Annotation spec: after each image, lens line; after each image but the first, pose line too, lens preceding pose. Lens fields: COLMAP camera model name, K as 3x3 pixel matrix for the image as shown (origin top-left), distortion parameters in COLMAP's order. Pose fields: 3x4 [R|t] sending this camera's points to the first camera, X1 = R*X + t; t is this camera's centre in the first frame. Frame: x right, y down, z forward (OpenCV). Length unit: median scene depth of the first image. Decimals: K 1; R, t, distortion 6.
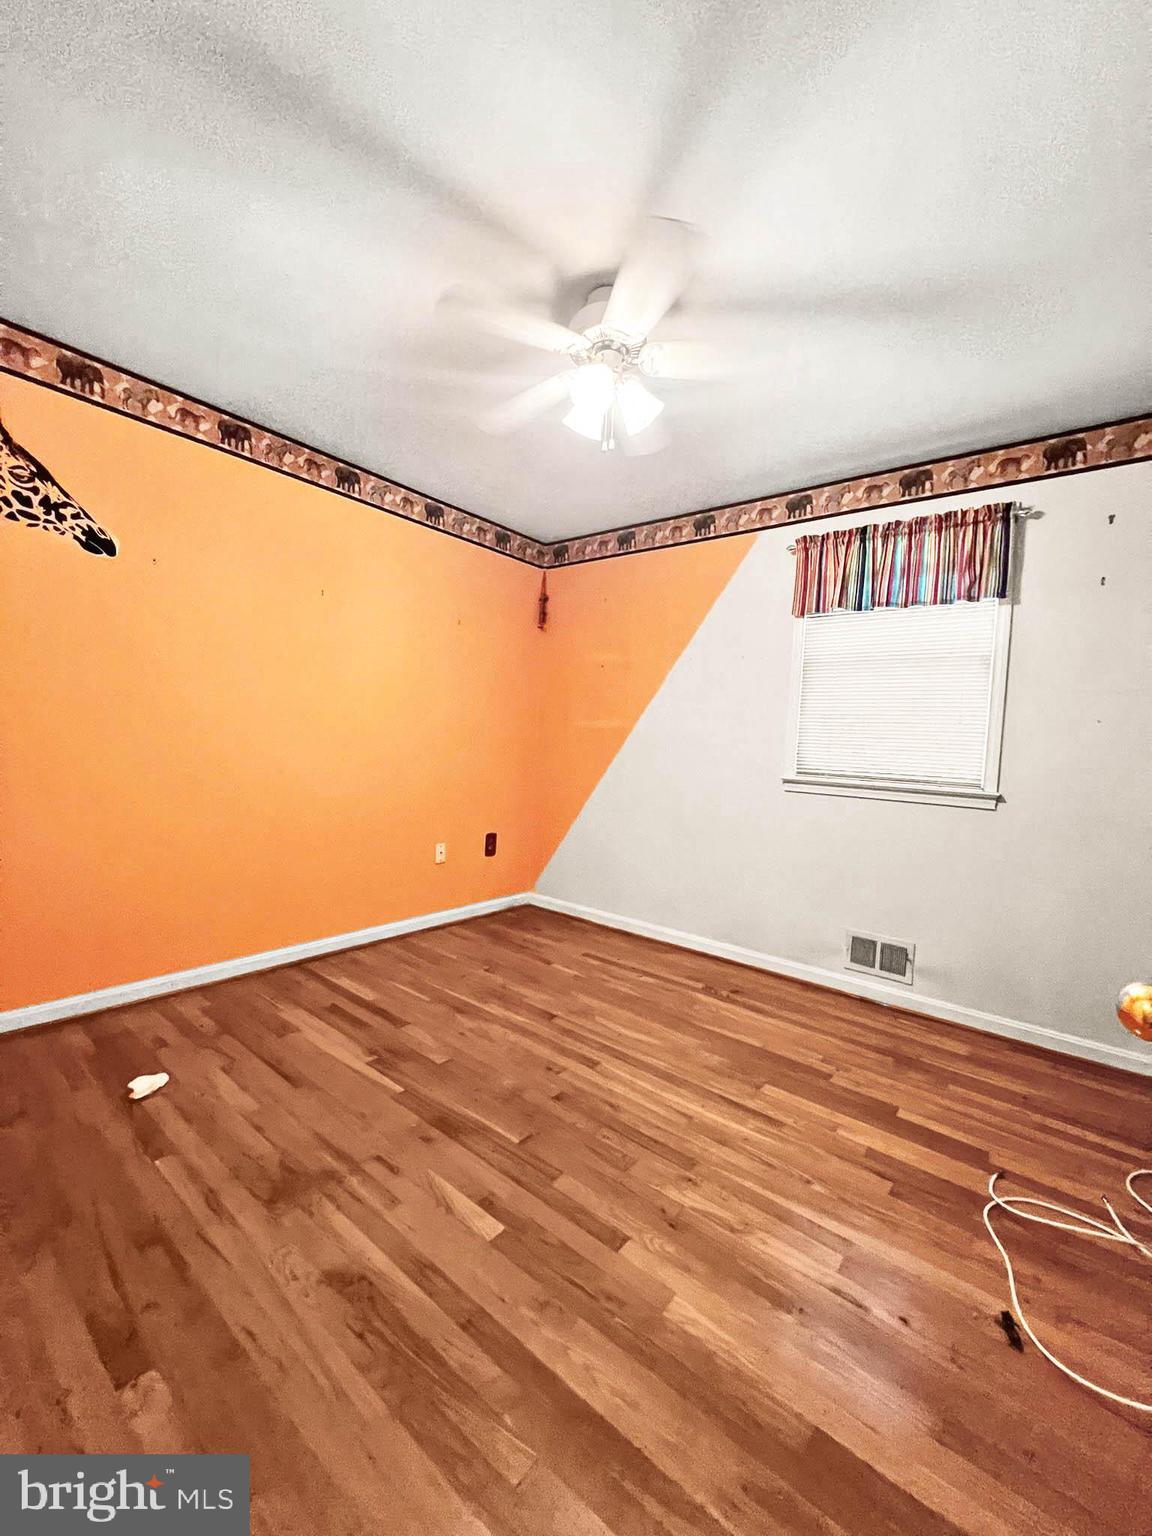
lens RADIAL K [[631.3, 0, 576.0], [0, 631.3, 768.0], [0, 0, 1]] dist [-0.001681, 0.000450]
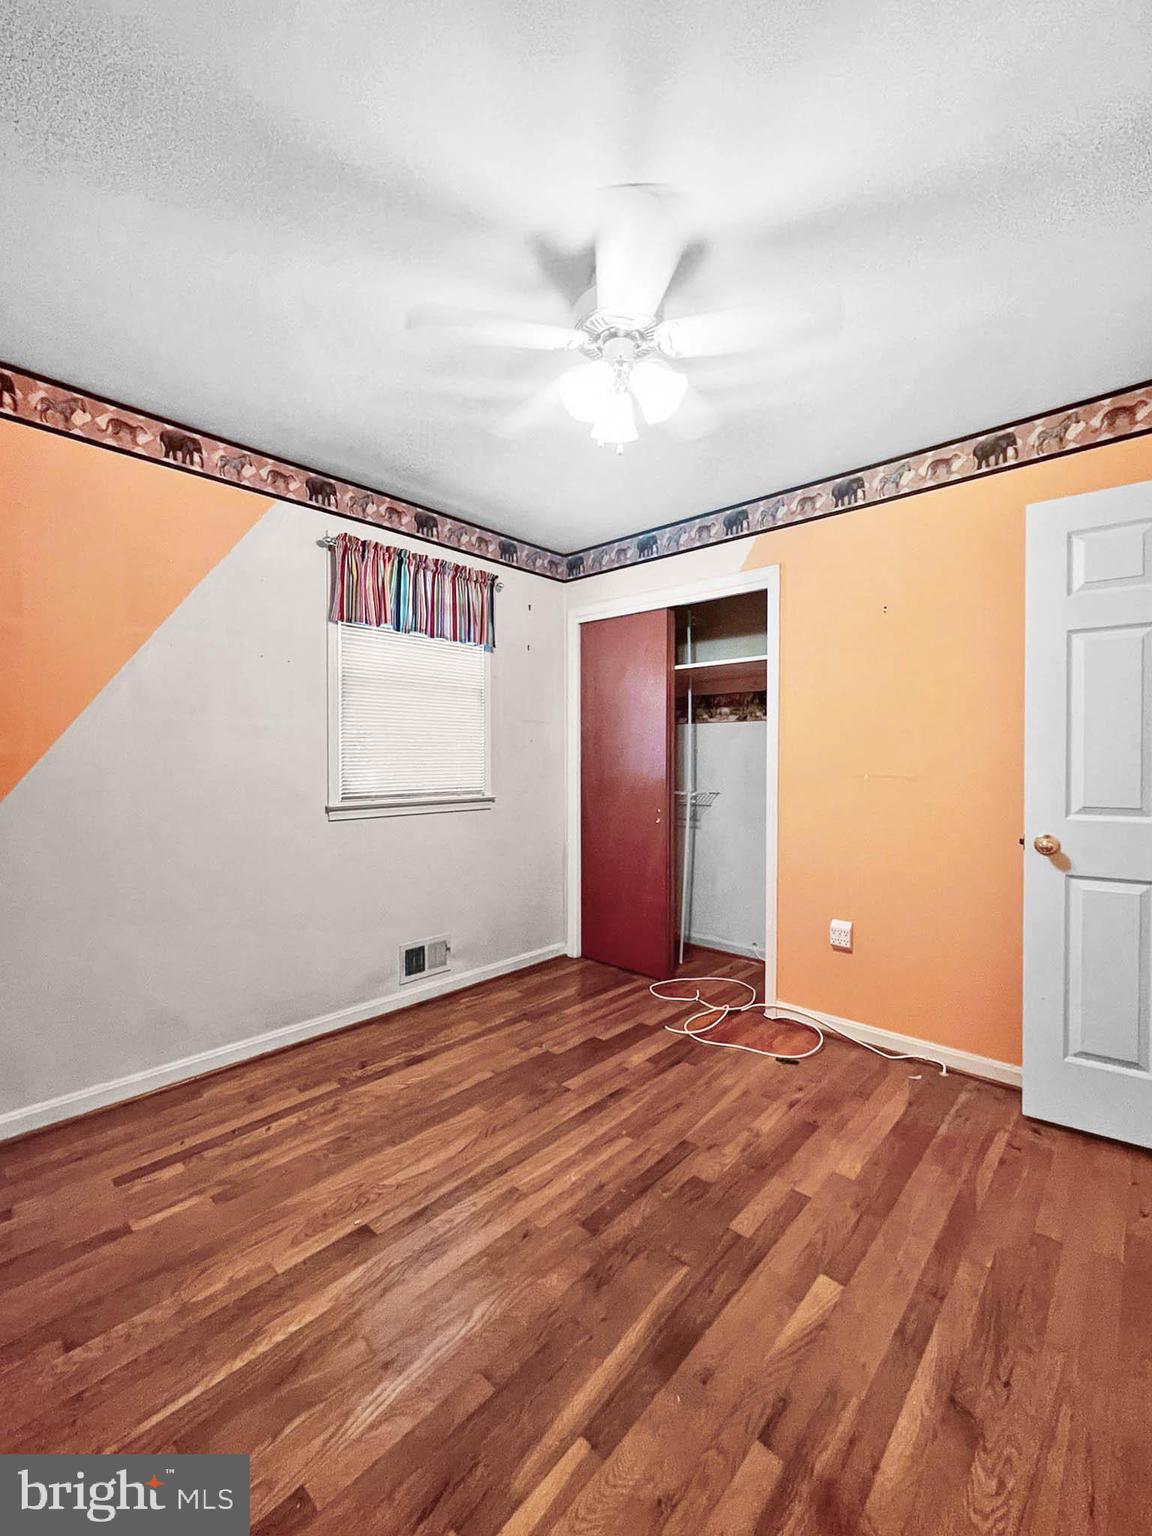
lens RADIAL K [[631.3, 0, 576.0], [0, 631.3, 768.0], [0, 0, 1]] dist [-0.001681, 0.000450]
pose [[0.049075, -0.066330, 0.996590, -0.659292], [0.044018, 0.996967, 0.064188, -0.098284], [-0.997825, 0.040718, 0.051846, 0.794327]]
